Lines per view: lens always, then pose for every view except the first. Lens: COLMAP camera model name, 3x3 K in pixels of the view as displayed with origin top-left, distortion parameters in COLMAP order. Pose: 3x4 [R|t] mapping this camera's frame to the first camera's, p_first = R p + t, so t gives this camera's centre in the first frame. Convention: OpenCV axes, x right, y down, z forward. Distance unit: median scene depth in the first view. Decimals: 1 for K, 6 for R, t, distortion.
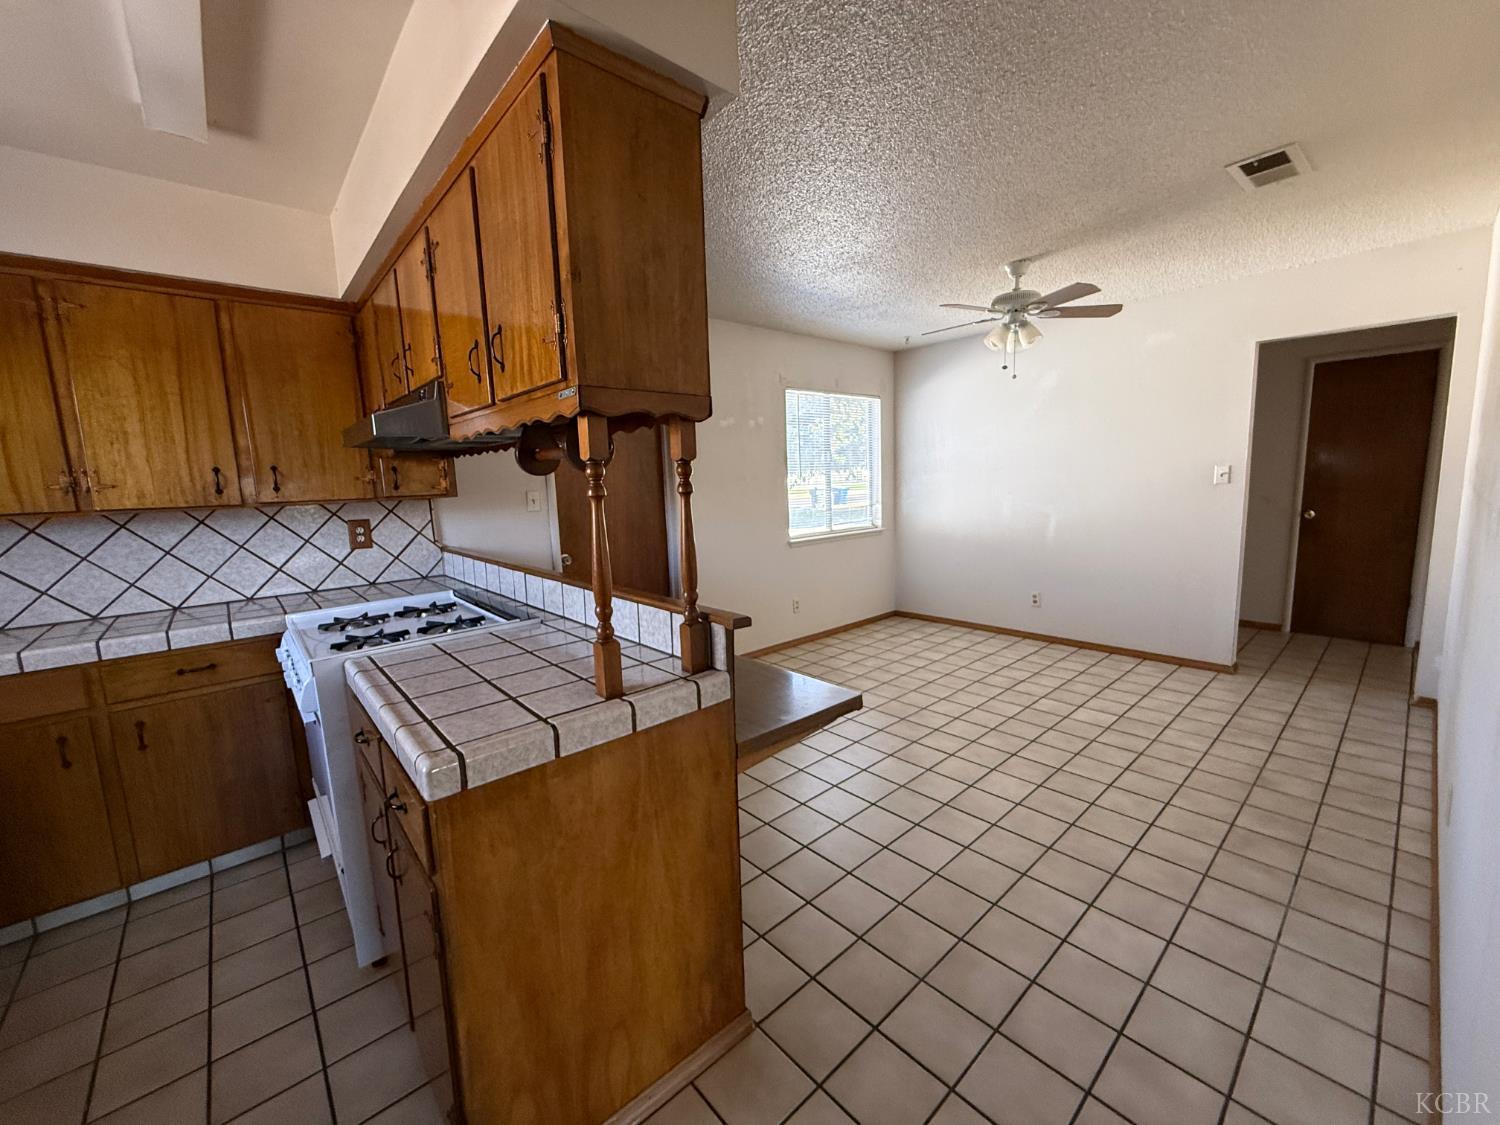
lens RADIAL K [[598.4, 0, 742.6], [0, 598.4, 564.6], [0, 0, 1]] dist [-0.000688, -0.000283]
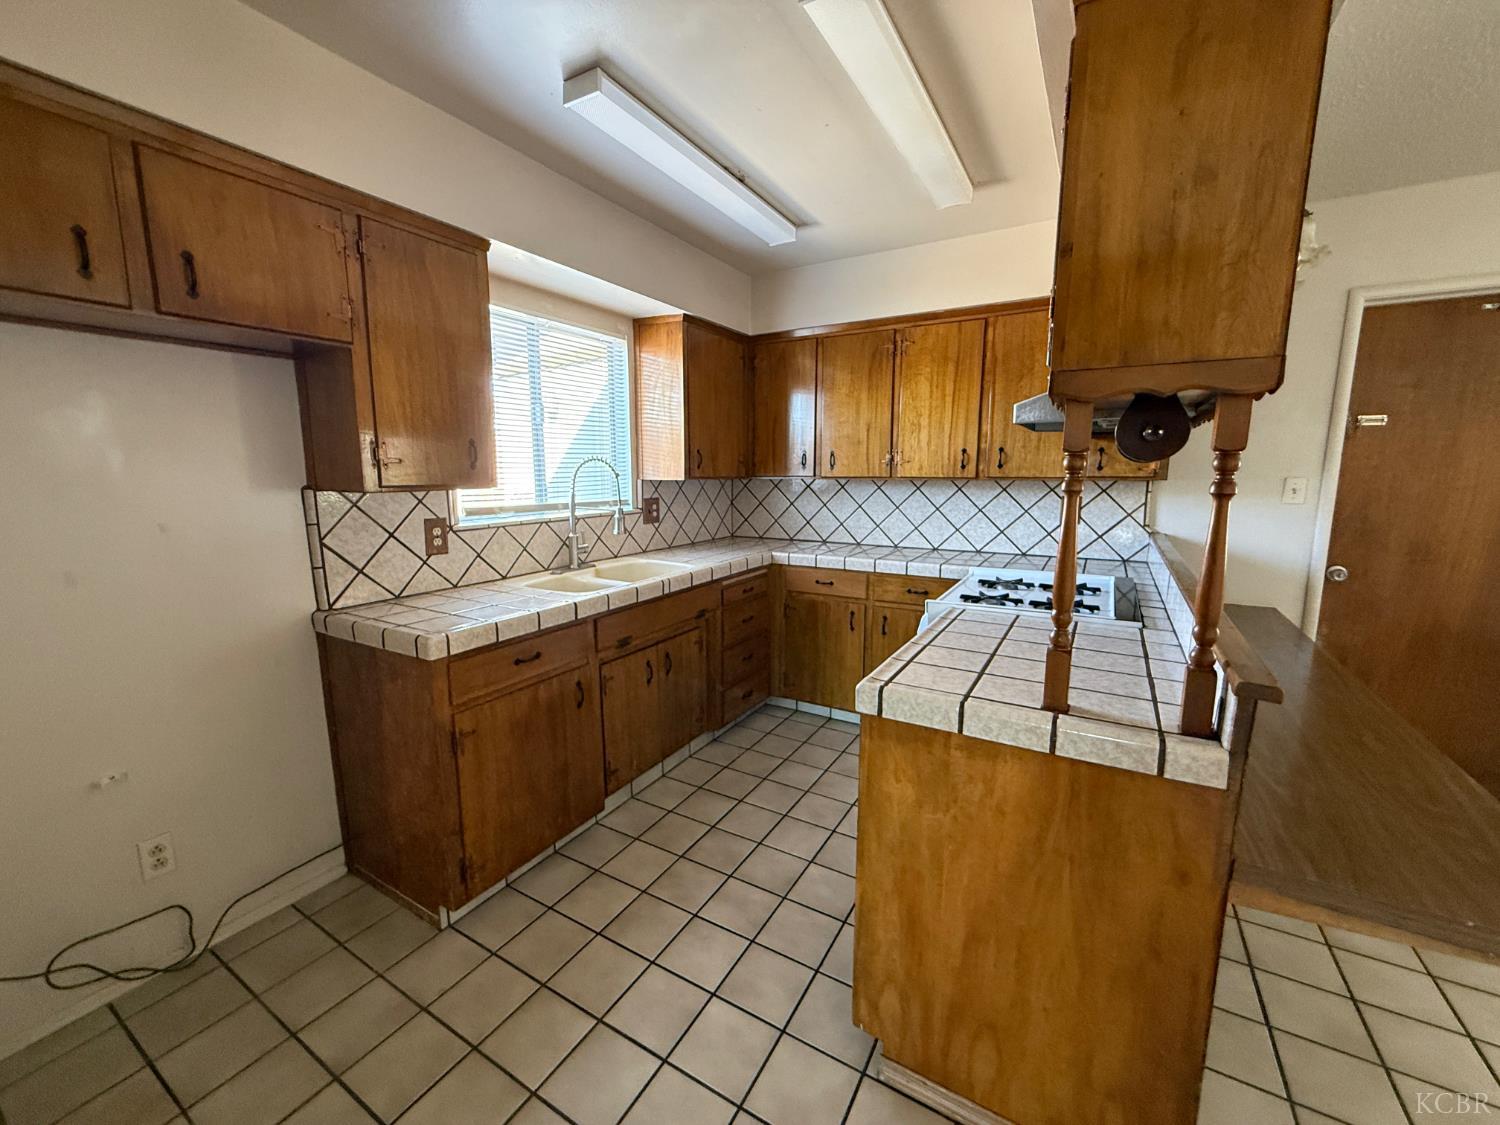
lens RADIAL K [[598.4, 0, 745.4], [0, 598.4, 562.9], [0, 0, 1]] dist [-0.000688, -0.000283]
pose [[0.306495, 0.183189, -0.934079, 0.268658], [-0.144982, 0.978841, 0.144395, -0.037401], [0.940766, 0.091168, 0.326569, 0.139944]]
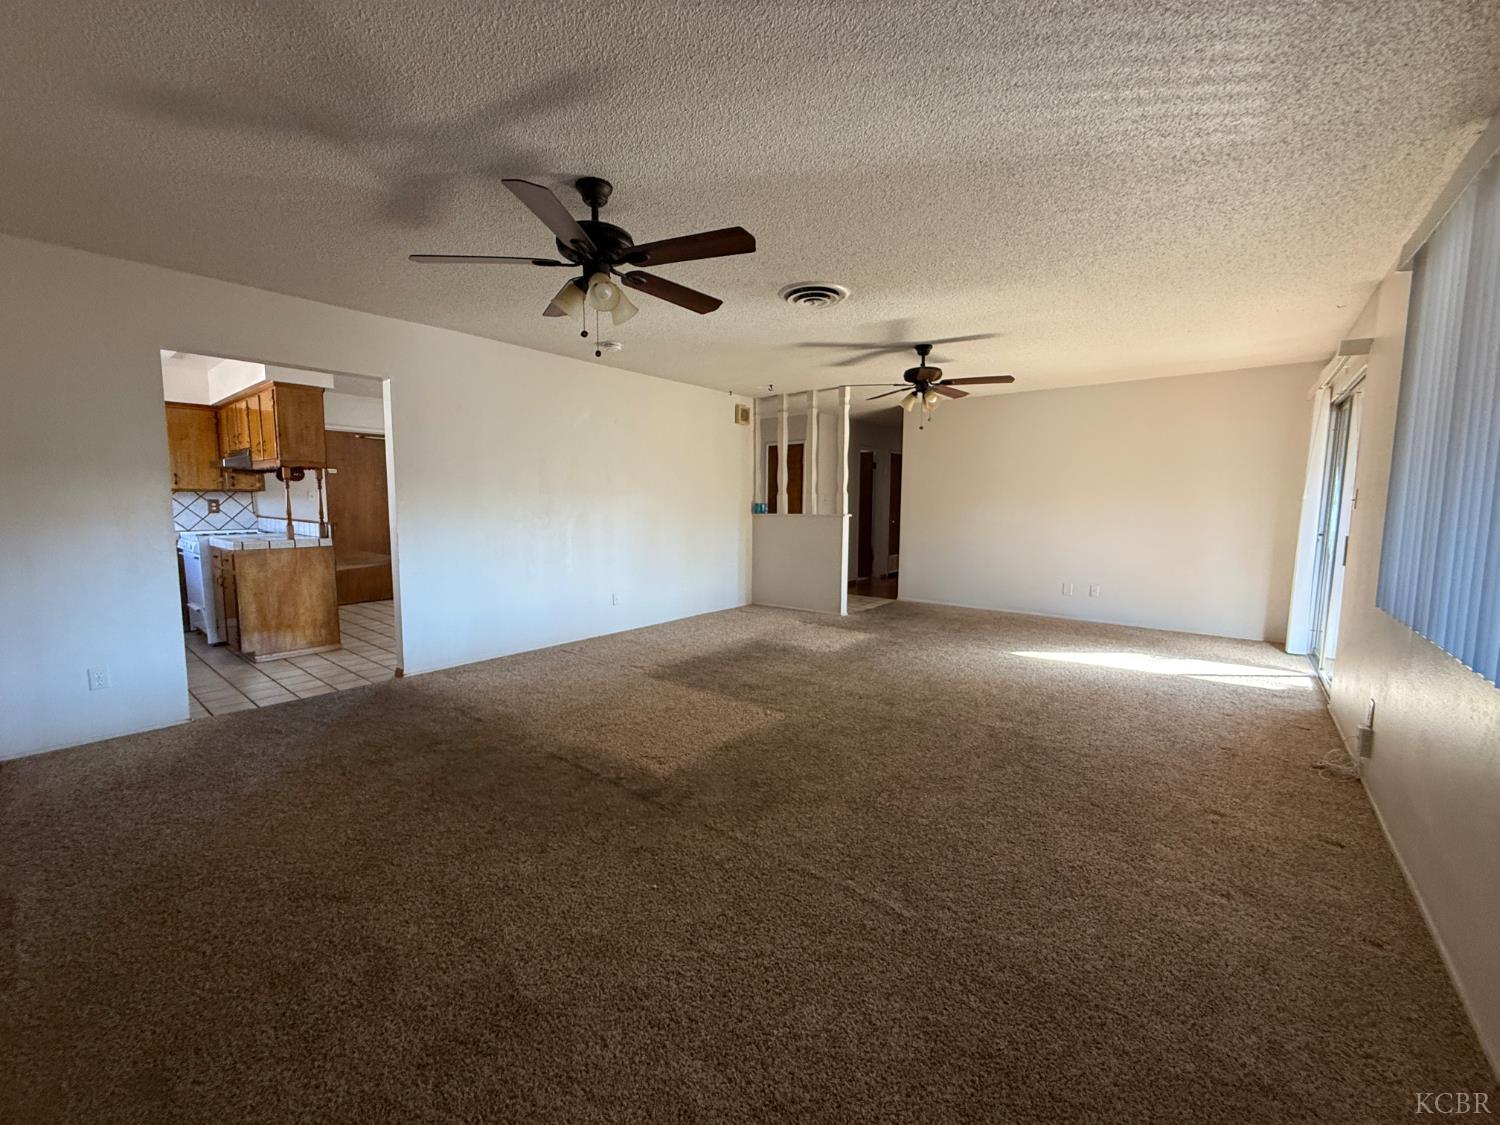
lens RADIAL K [[598.4, 0, 755.0], [0, 598.4, 563.3], [0, 0, 1]] dist [-0.000688, -0.000283]
pose [[0.983228, 0.023796, 0.180823, 1.190767], [-0.015573, 0.998785, -0.046758, 0.298607], [-0.181716, 0.043158, 0.982404, -1.947499]]
